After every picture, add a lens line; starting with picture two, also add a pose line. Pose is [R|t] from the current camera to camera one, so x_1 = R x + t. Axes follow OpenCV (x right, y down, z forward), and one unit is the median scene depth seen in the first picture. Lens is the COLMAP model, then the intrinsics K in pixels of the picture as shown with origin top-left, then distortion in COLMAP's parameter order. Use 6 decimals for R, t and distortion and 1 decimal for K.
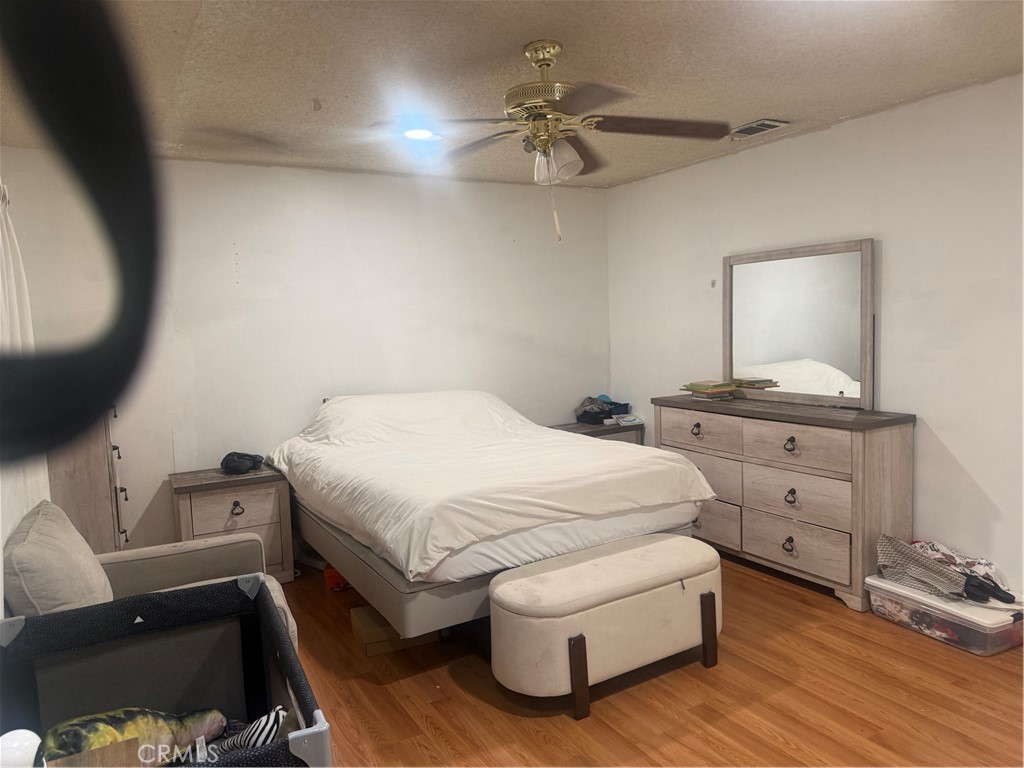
lens RADIAL K [[729.0, 0, 511.9], [0, 729.0, 389.2], [0, 0, 1]] dist [0.013204, 0.003419]
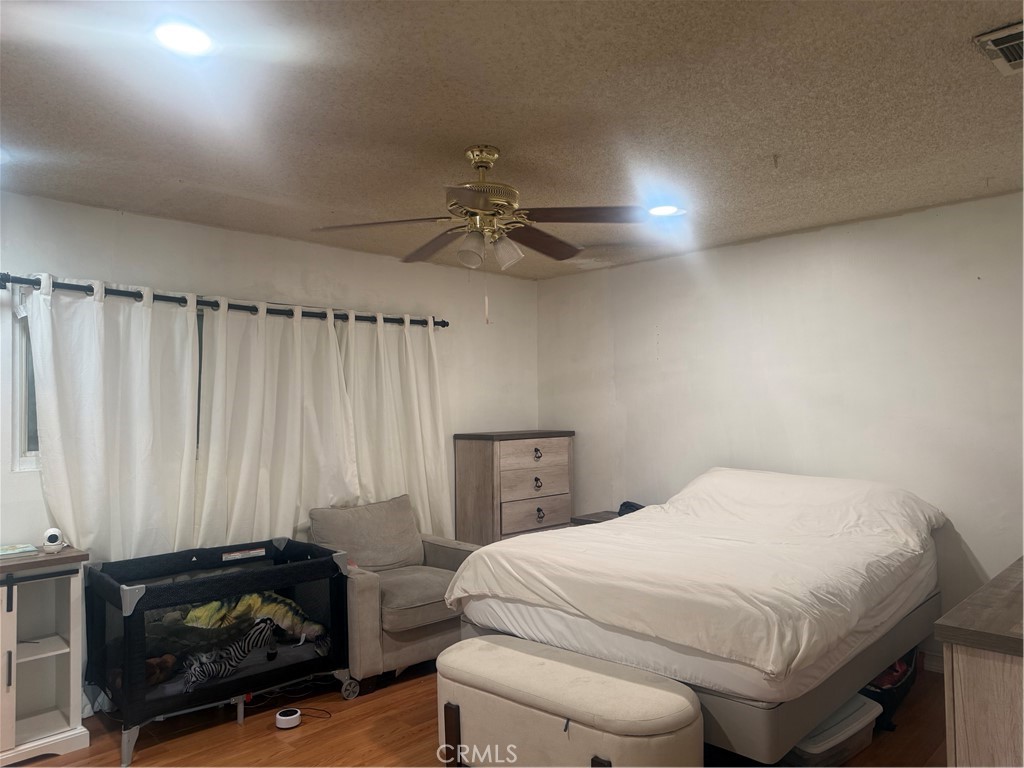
lens RADIAL K [[729.0, 0, 511.4], [0, 729.0, 379.1], [0, 0, 1]] dist [0.013204, 0.003419]
pose [[0.278853, -0.000801, -0.960333, 0.945269], [-0.092242, 0.995354, -0.027614, -0.083466], [0.955893, 0.096284, 0.277484, 0.643917]]
